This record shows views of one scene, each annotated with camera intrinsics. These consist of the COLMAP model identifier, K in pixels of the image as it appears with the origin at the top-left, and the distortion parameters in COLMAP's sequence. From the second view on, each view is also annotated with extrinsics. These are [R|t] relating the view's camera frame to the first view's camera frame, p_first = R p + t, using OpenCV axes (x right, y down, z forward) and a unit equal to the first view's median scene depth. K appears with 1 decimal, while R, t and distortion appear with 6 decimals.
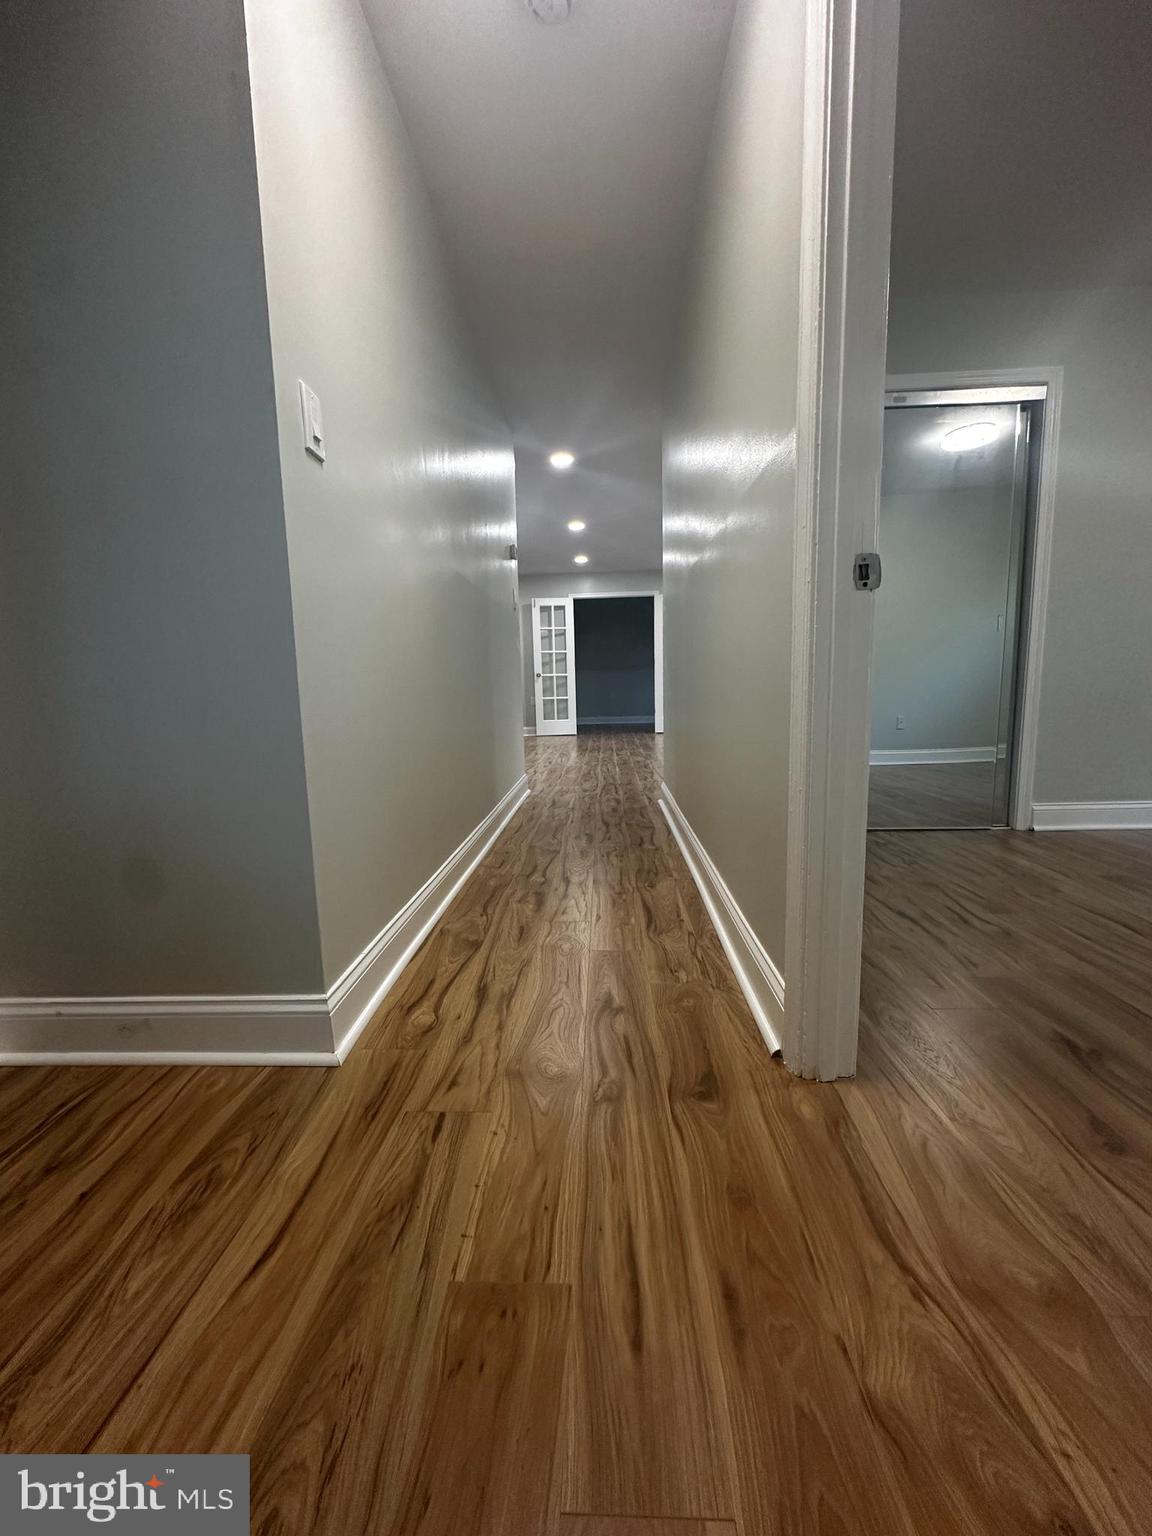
lens RADIAL K [[615.4, 0, 583.0], [0, 615.4, 765.3], [0, 0, 1]] dist [-0.004286, 0.001563]
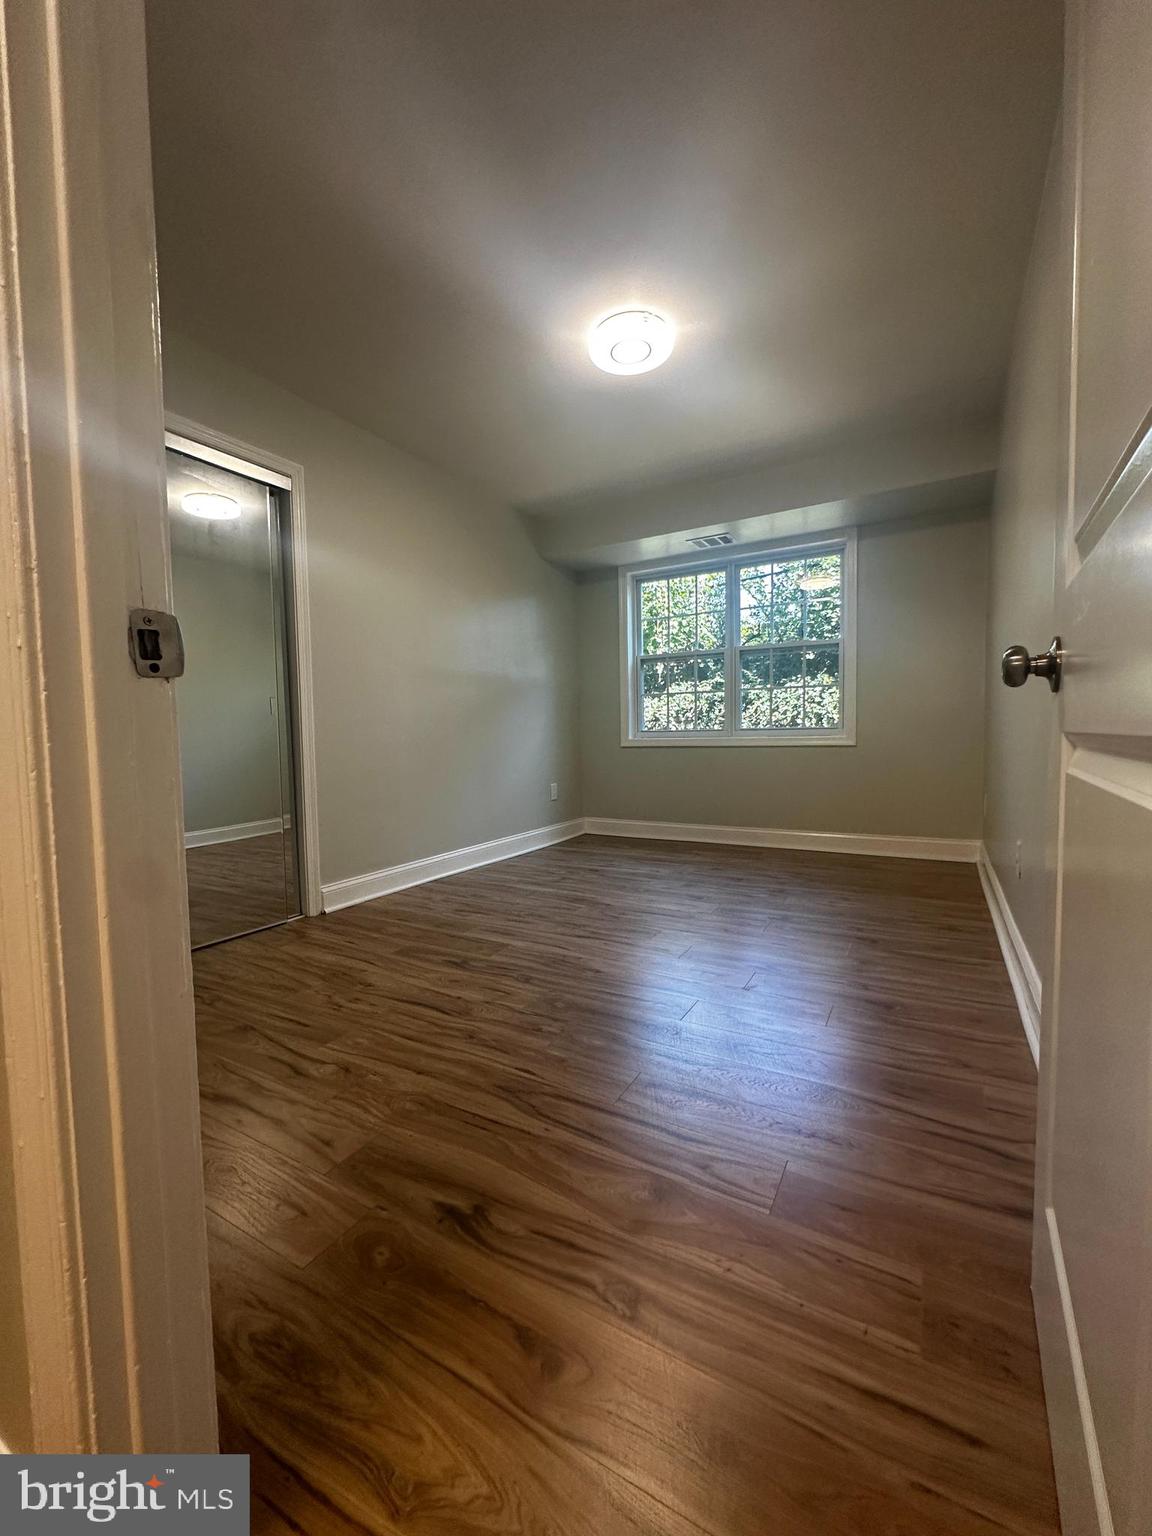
lens RADIAL K [[615.4, 0, 570.4], [0, 615.4, 770.4], [0, 0, 1]] dist [-0.004286, 0.001563]
pose [[0.474512, -0.037753, 0.879439, 0.070382], [0.122836, 0.992144, -0.023687, -0.066213], [-0.871636, 0.119267, 0.475421, 0.196698]]
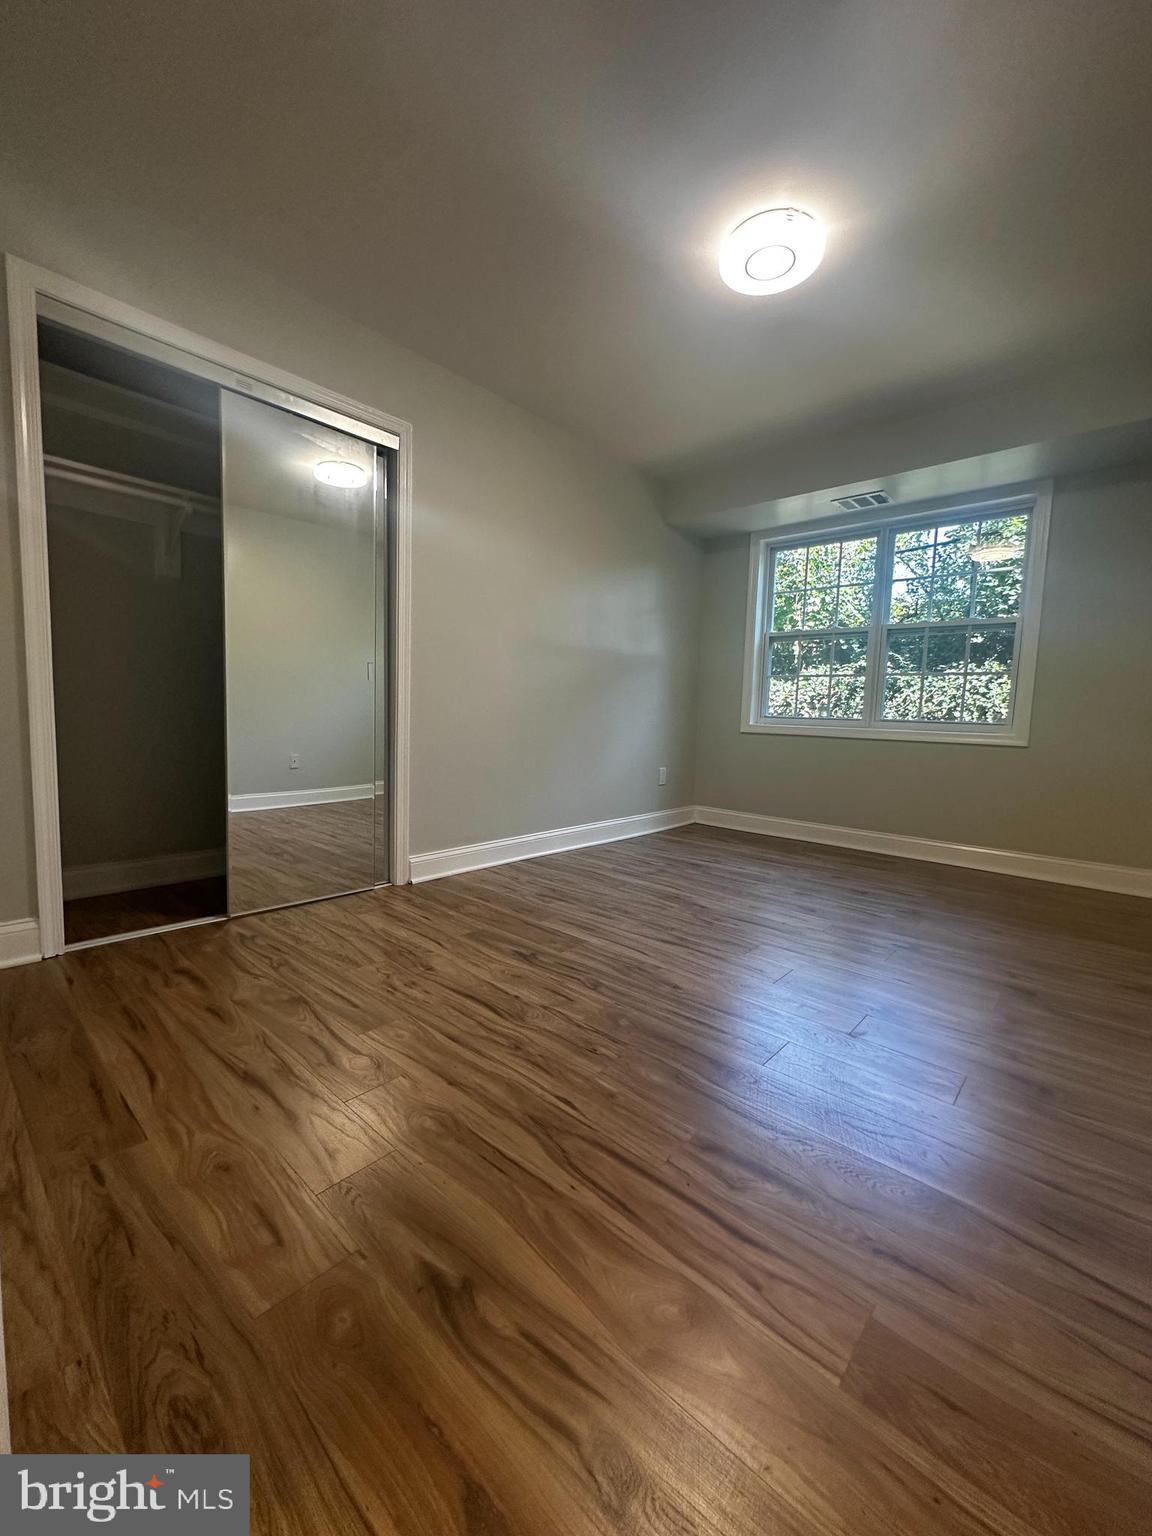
lens RADIAL K [[615.4, 0, 571.9], [0, 615.4, 769.1], [0, 0, 1]] dist [-0.004286, 0.001563]
pose [[0.641978, -0.027984, 0.766212, 0.188577], [0.053560, 0.998529, -0.008406, -0.071528], [-0.764850, 0.046435, 0.642533, 0.205294]]
